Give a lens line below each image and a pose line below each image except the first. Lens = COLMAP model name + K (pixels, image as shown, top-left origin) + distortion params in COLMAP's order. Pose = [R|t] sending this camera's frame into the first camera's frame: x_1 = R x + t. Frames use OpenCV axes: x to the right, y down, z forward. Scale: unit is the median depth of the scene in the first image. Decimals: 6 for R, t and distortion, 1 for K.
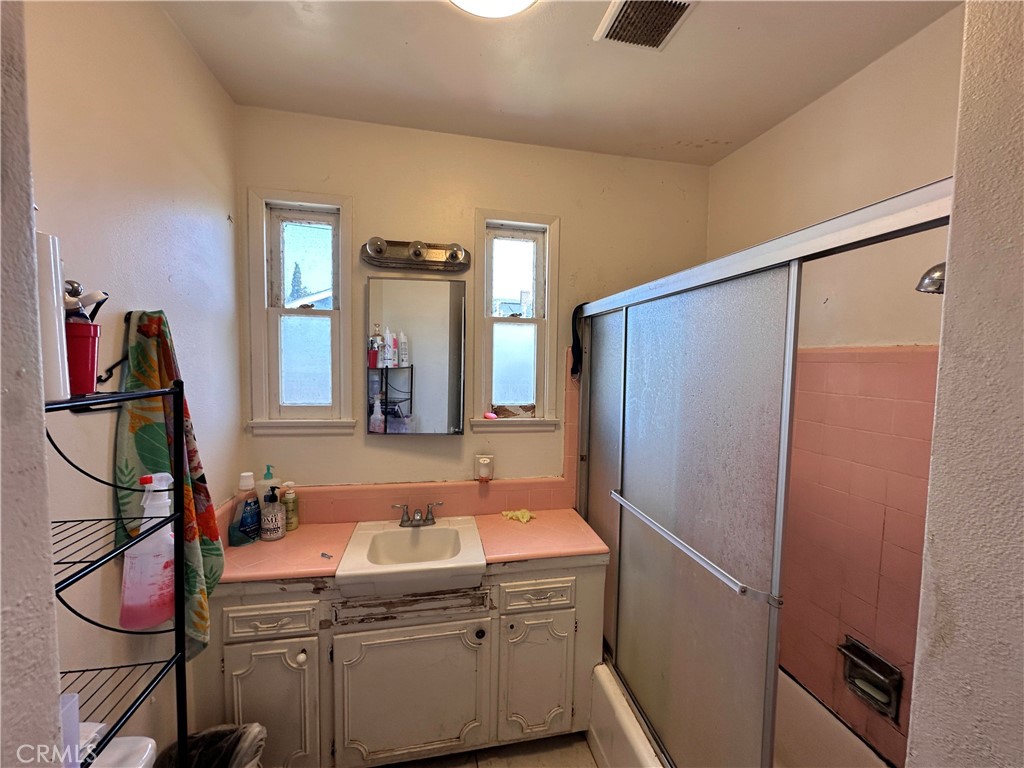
lens RADIAL K [[409.6, 0, 512.0], [0, 409.6, 384.0], [0, 0, 1]] dist [-0.004587, 0.001144]
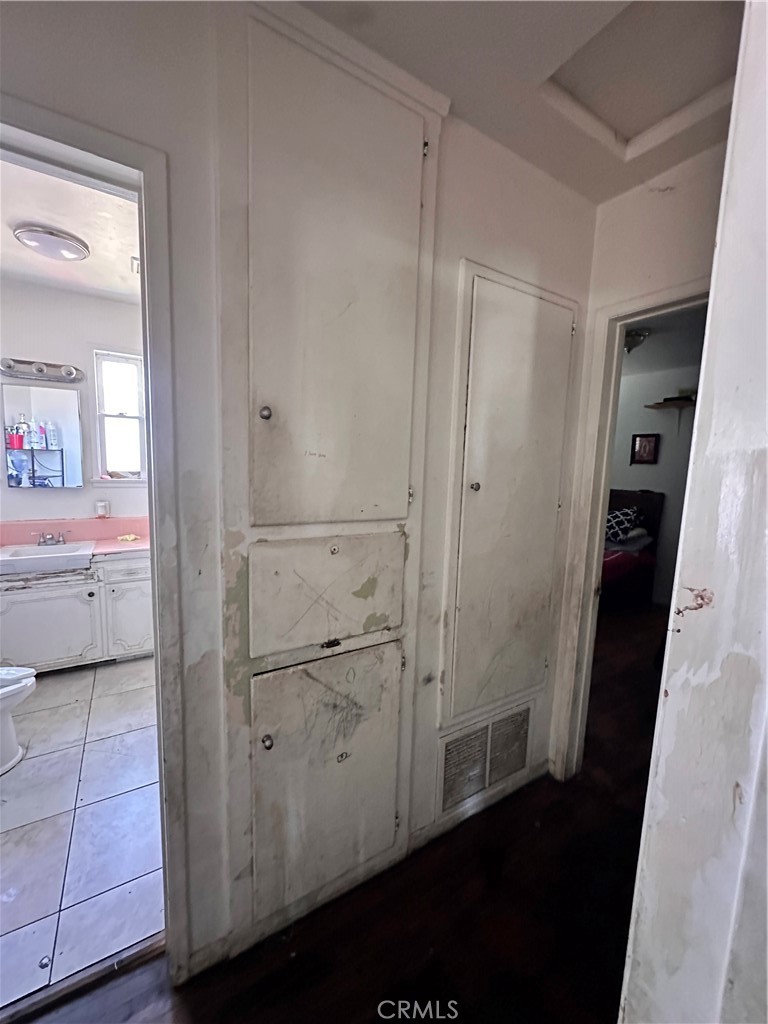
lens RADIAL K [[409.6, 0, 384.0], [0, 409.6, 512.0], [0, 0, 1]] dist [-0.004587, 0.001144]
pose [[0.940525, -0.029314, 0.338458, 0.432897], [0.005287, 0.997412, 0.071697, 0.106778], [-0.339684, -0.065643, 0.938246, -0.883860]]
